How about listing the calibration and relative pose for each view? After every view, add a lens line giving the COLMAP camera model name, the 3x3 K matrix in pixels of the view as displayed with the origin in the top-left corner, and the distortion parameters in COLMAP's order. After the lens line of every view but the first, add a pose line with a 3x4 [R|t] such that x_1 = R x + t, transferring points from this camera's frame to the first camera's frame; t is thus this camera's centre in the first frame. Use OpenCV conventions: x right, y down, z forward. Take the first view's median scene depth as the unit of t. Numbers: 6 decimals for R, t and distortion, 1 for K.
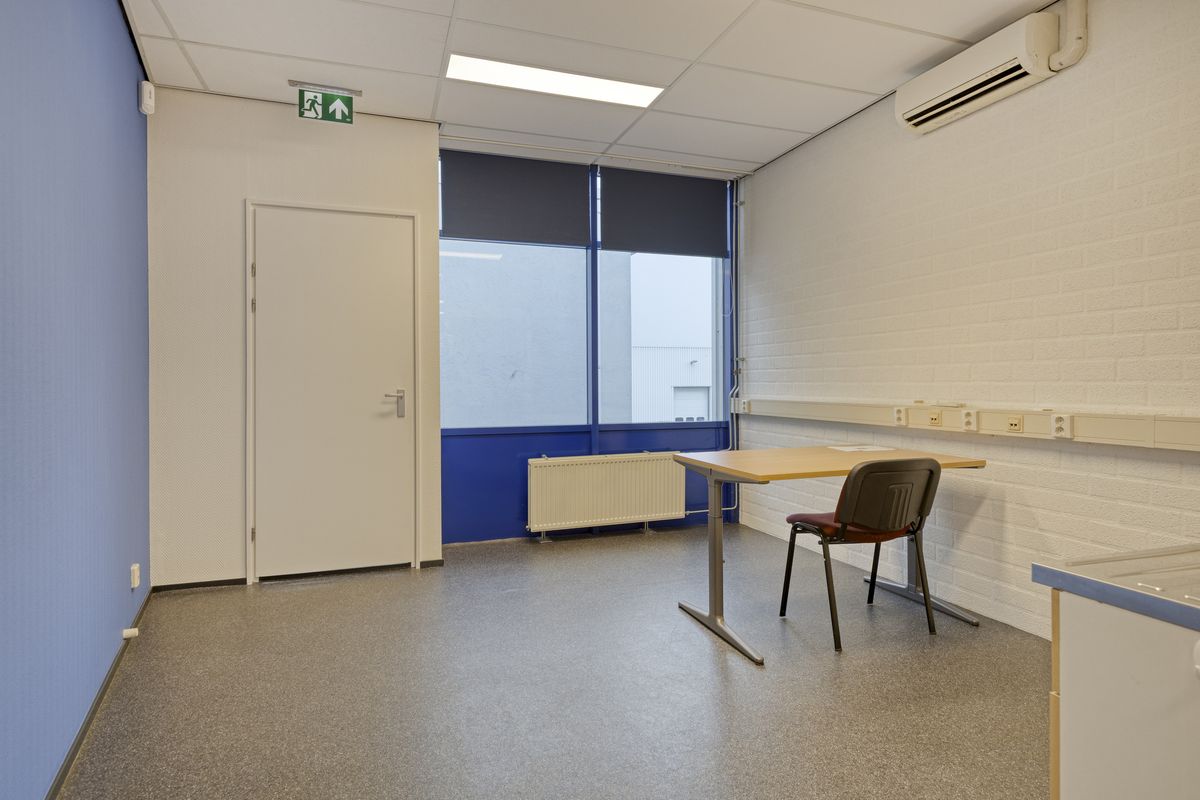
lens RADIAL K [[656.7, 0, 603.8], [0, 656.7, 387.5], [0, 0, 1]] dist [-0.004366, -0.000909]
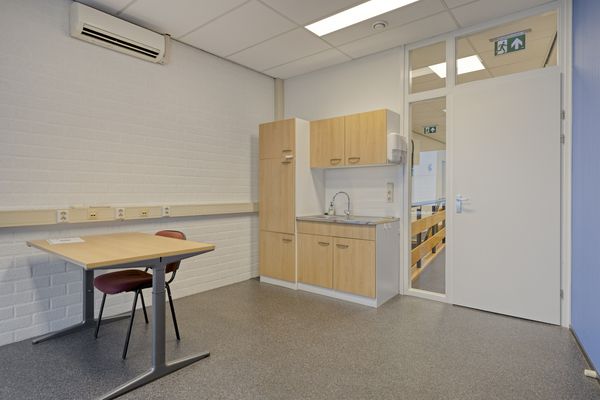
lens RADIAL K [[328.3, 0, 301.7], [0, 328.3, 200.6], [0, 0, 1]] dist [-0.004366, -0.000909]
pose [[-0.531145, -0.015655, 0.847137, -0.570818], [0.008040, 0.999691, 0.023515, -0.006502], [-0.847243, 0.019301, -0.530855, 1.137392]]
